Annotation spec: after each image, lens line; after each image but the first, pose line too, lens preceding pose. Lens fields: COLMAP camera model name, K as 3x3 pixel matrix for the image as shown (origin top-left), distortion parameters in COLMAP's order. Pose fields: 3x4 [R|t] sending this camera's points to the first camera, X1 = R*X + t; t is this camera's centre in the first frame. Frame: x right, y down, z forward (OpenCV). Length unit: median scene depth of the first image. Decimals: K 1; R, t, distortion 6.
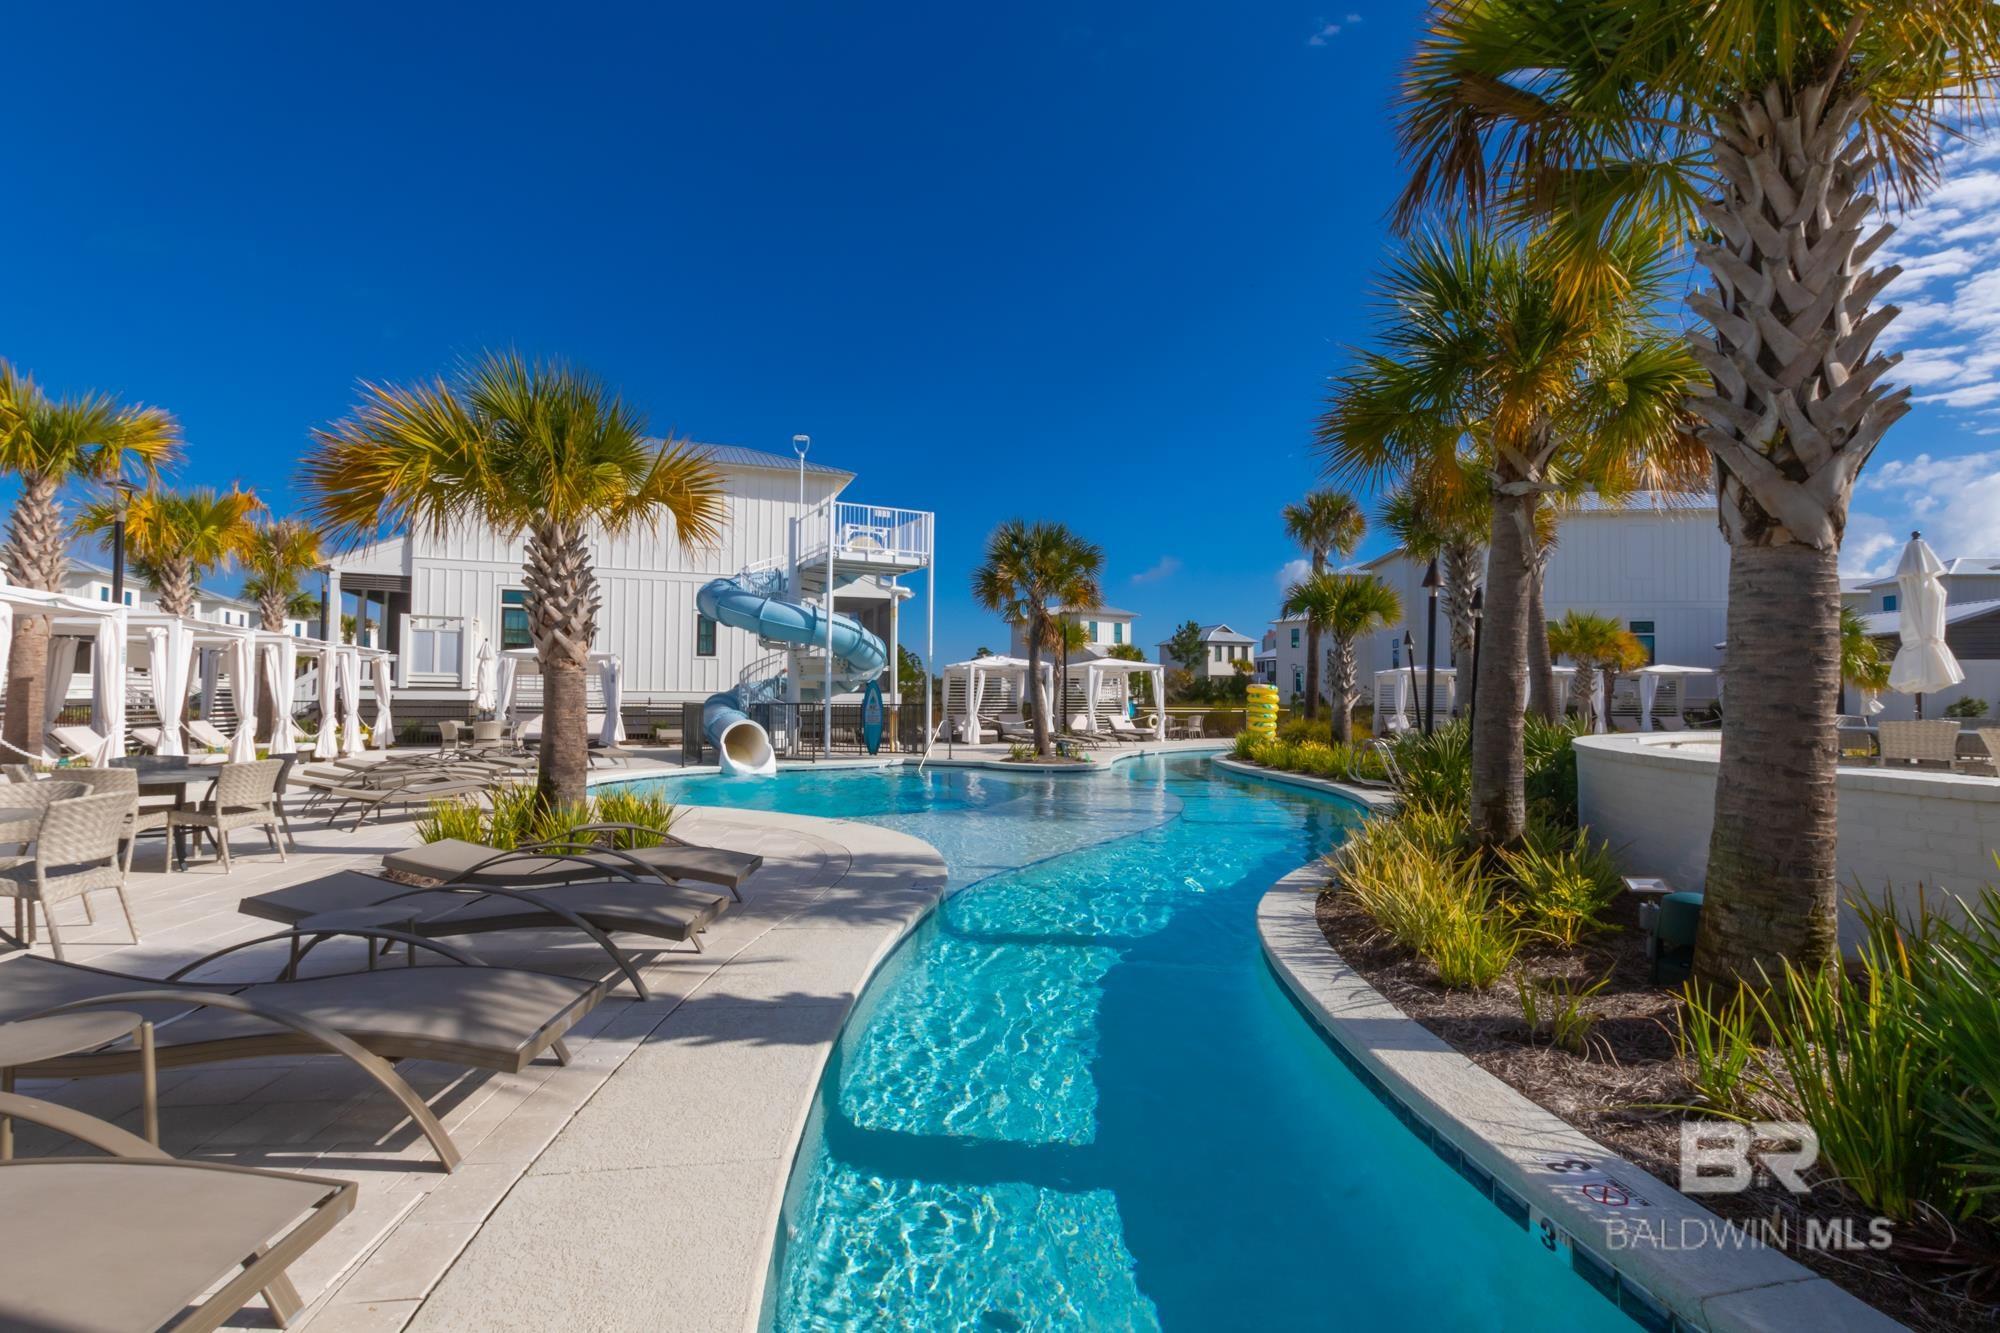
lens RADIAL K [[886.2, 0, 1003.3], [0, 886.2, 674.8], [0, 0, 1]] dist [-0.000342, -0.000328]
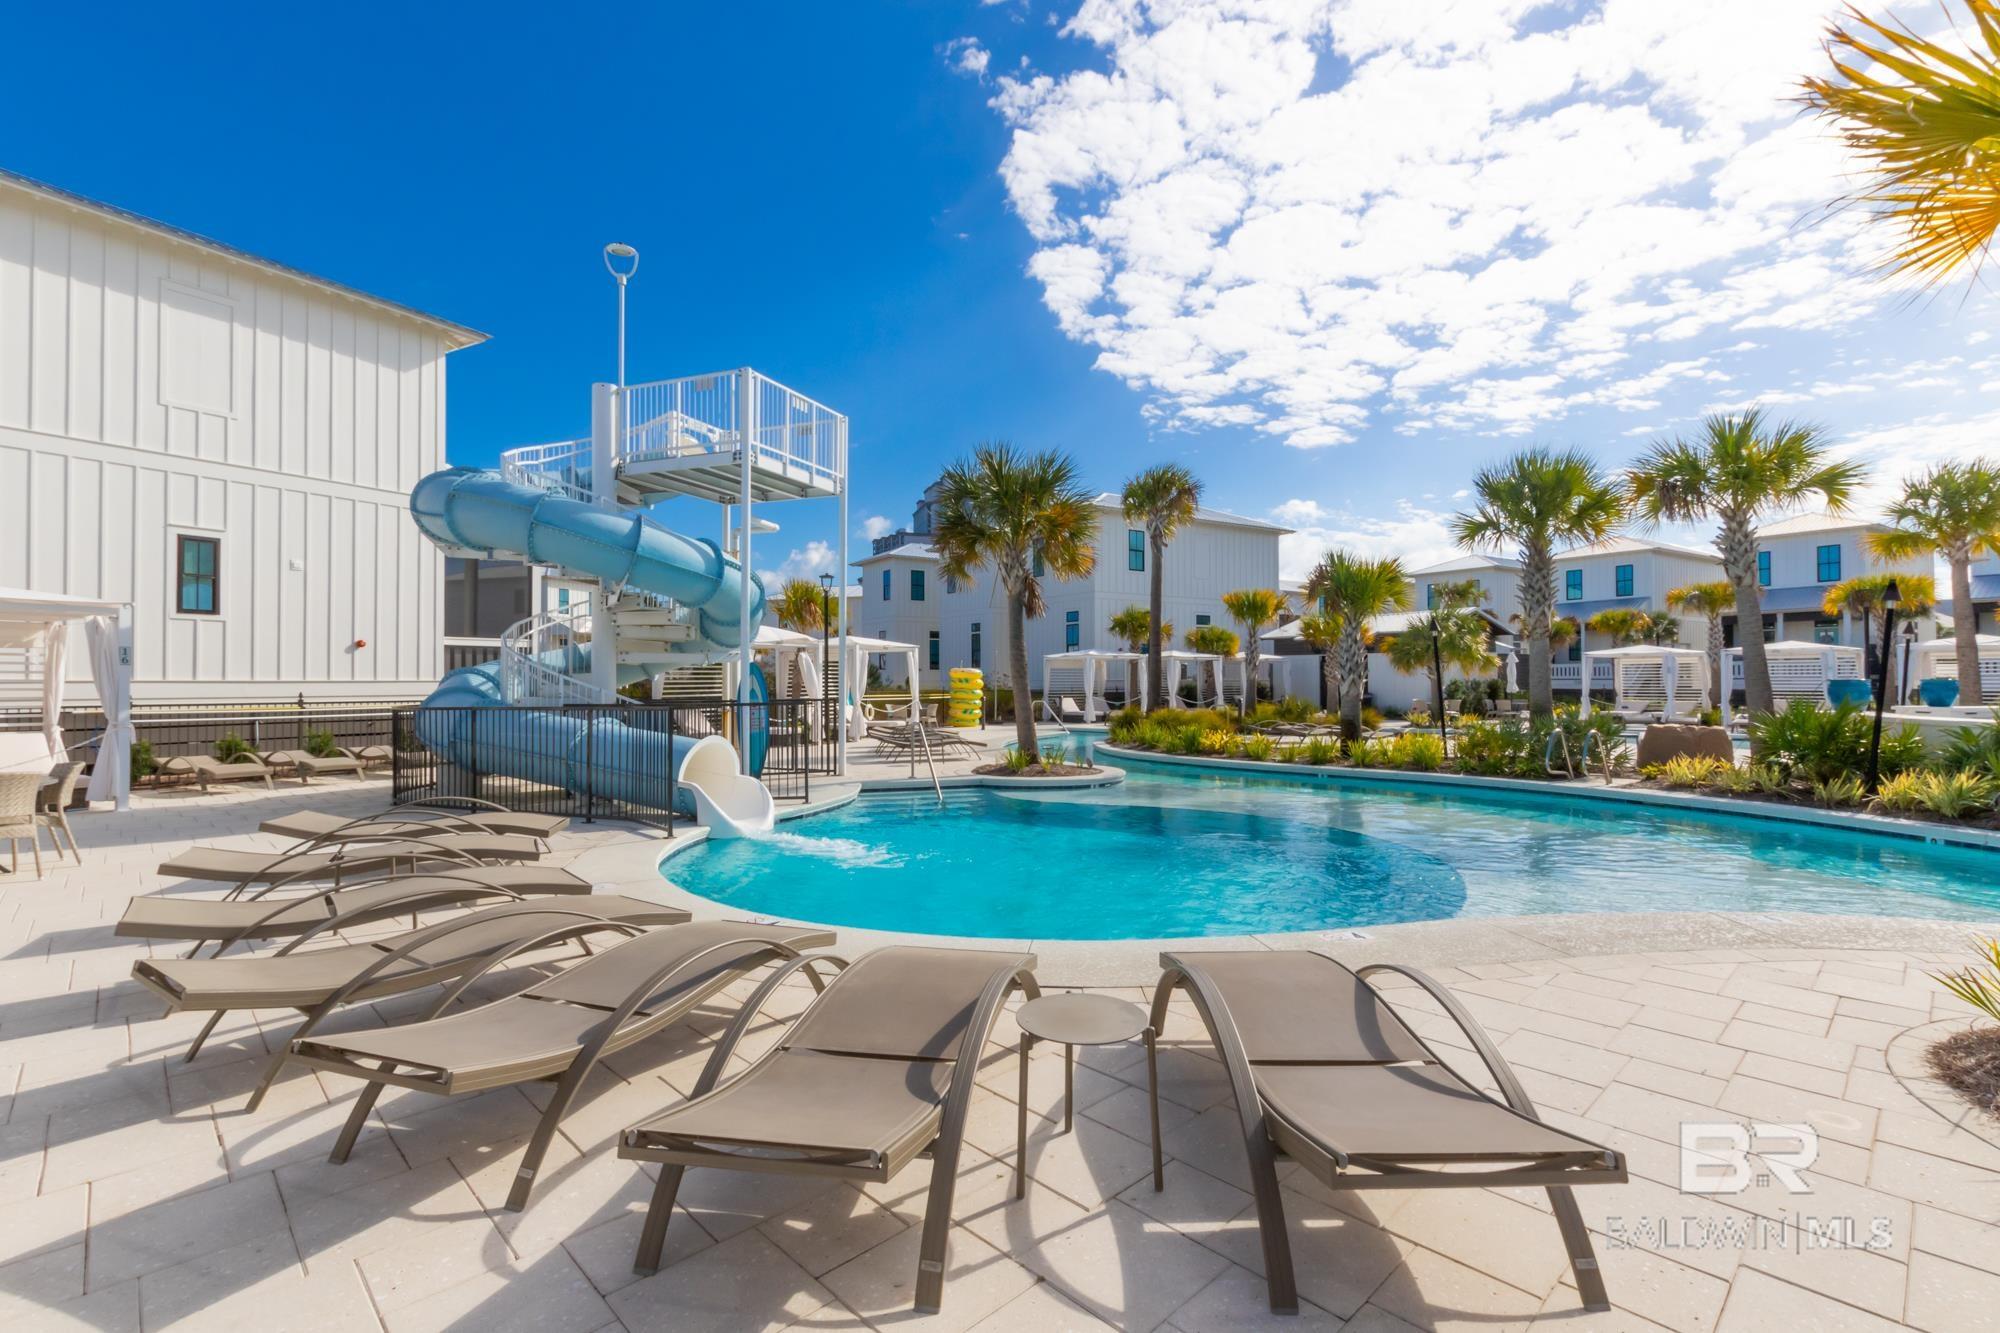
lens RADIAL K [[886.2, 0, 1003.3], [0, 886.2, 674.8], [0, 0, 1]] dist [-0.000342, -0.000328]
pose [[0.761127, -0.003352, 0.648594, -0.312263], [-0.006410, 0.999899, 0.012689, 0.005434], [-0.648571, -0.013816, 0.761029, 0.283848]]
